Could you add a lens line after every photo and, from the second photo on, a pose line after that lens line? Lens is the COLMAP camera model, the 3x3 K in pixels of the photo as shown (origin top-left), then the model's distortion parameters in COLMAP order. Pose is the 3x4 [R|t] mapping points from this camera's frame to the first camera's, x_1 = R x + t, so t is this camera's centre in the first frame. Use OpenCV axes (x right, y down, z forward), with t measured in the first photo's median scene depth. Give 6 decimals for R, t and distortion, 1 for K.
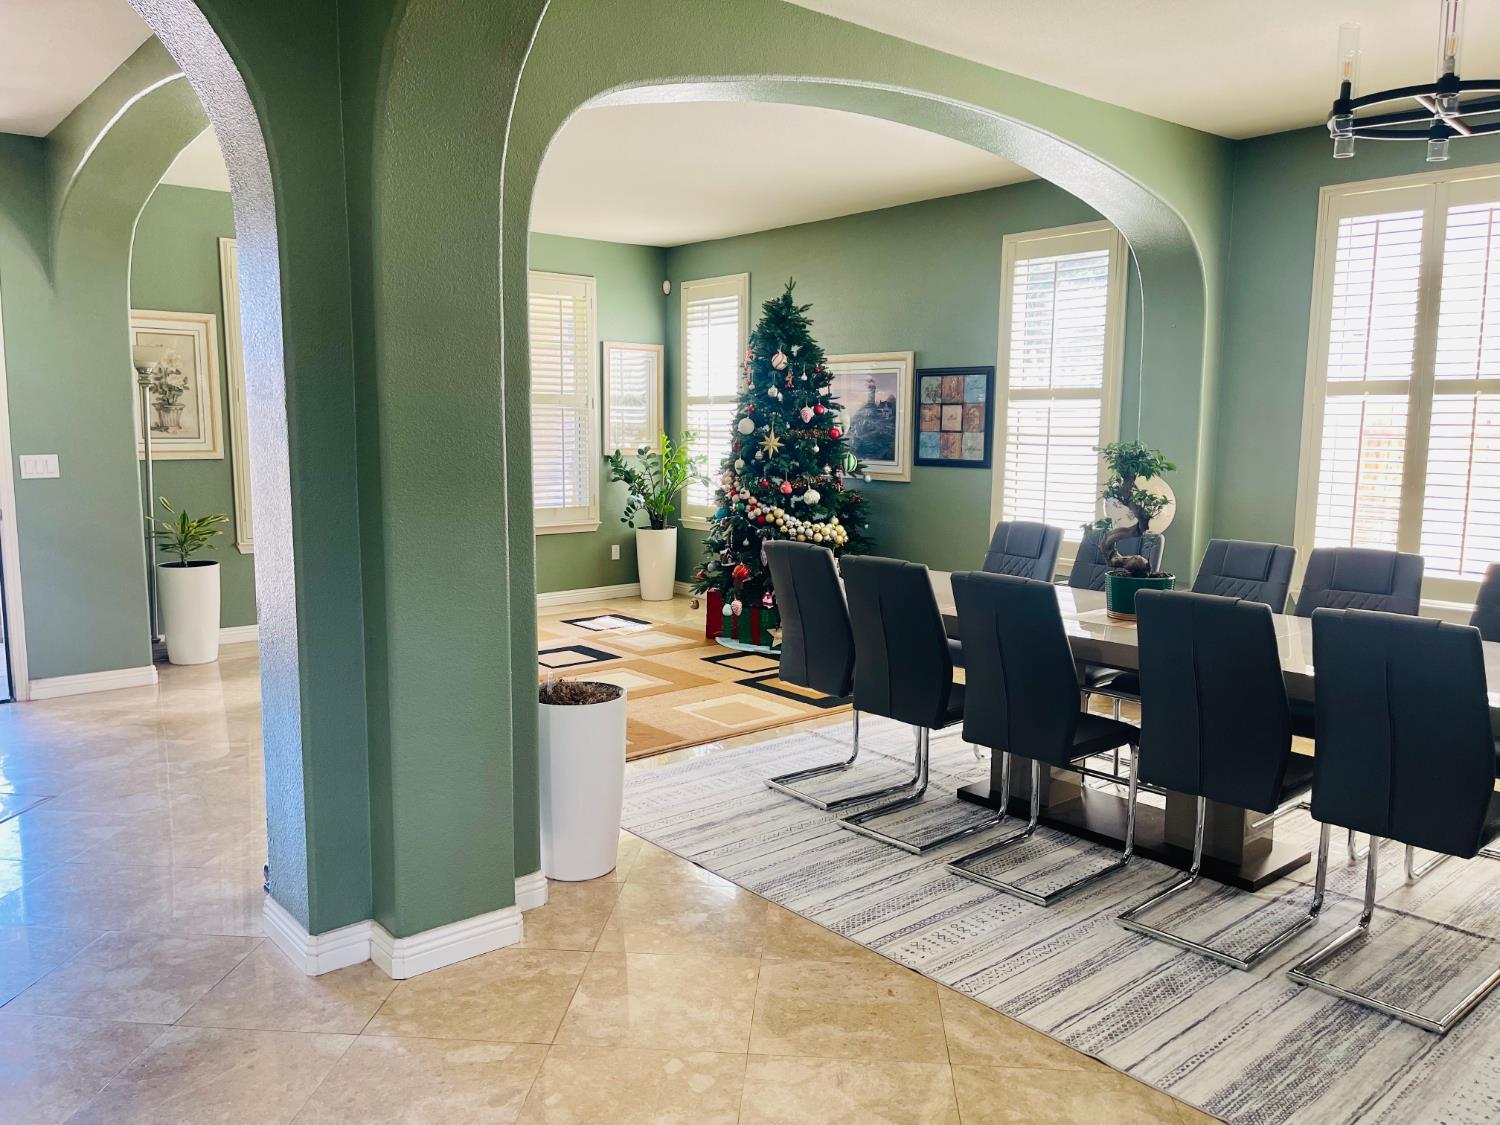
lens RADIAL K [[1132.3, 0, 743.8], [0, 1132.3, 562.5], [0, 0, 1]] dist [0.088884, -0.113759]
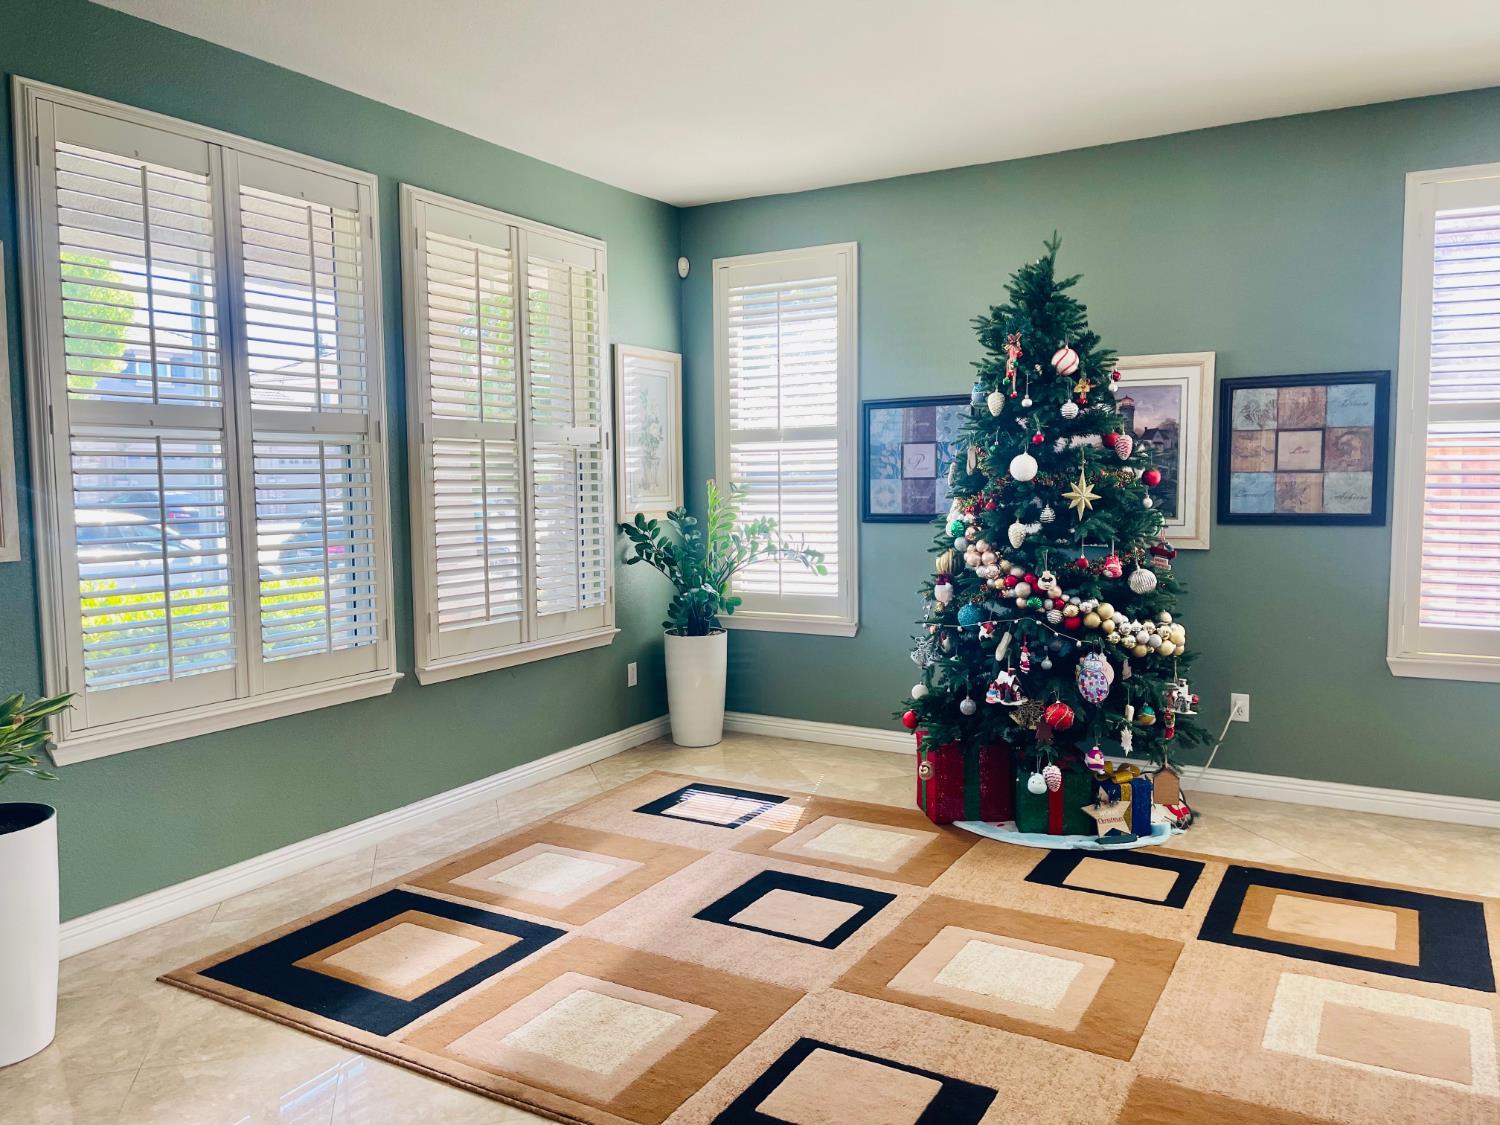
lens RADIAL K [[1151.5, 0, 748.2], [0, 1151.5, 548.3], [0, 0, 1]] dist [0.044945, -0.001251]
pose [[0.940567, -0.040213, 0.337218, -0.349408], [0.059980, 0.997026, -0.048399, -0.058101], [-0.334269, 0.065749, 0.940182, 0.483550]]
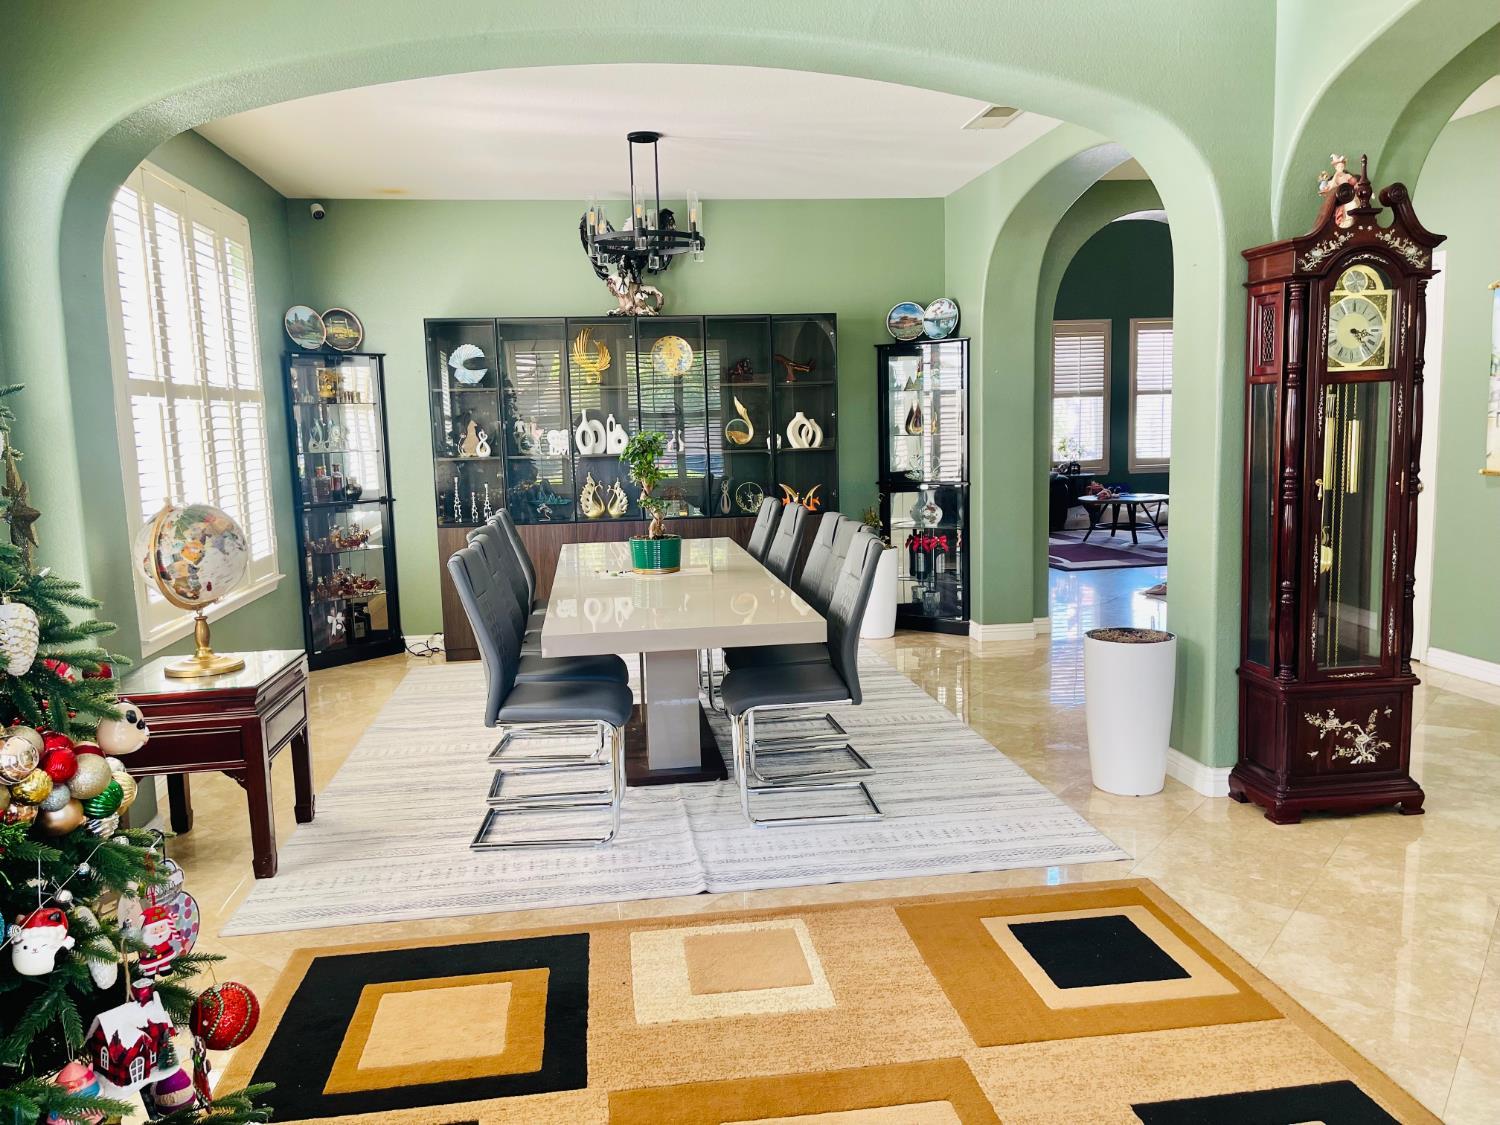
lens RADIAL K [[1132.3, 0, 743.8], [0, 1132.3, 562.5], [0, 0, 1]] dist [0.088884, -0.113759]
pose [[-0.837809, -0.047814, 0.543865, -0.232440], [0.093990, 0.968653, 0.229950, -0.135687], [-0.537812, 0.243772, -0.807053, 1.111796]]
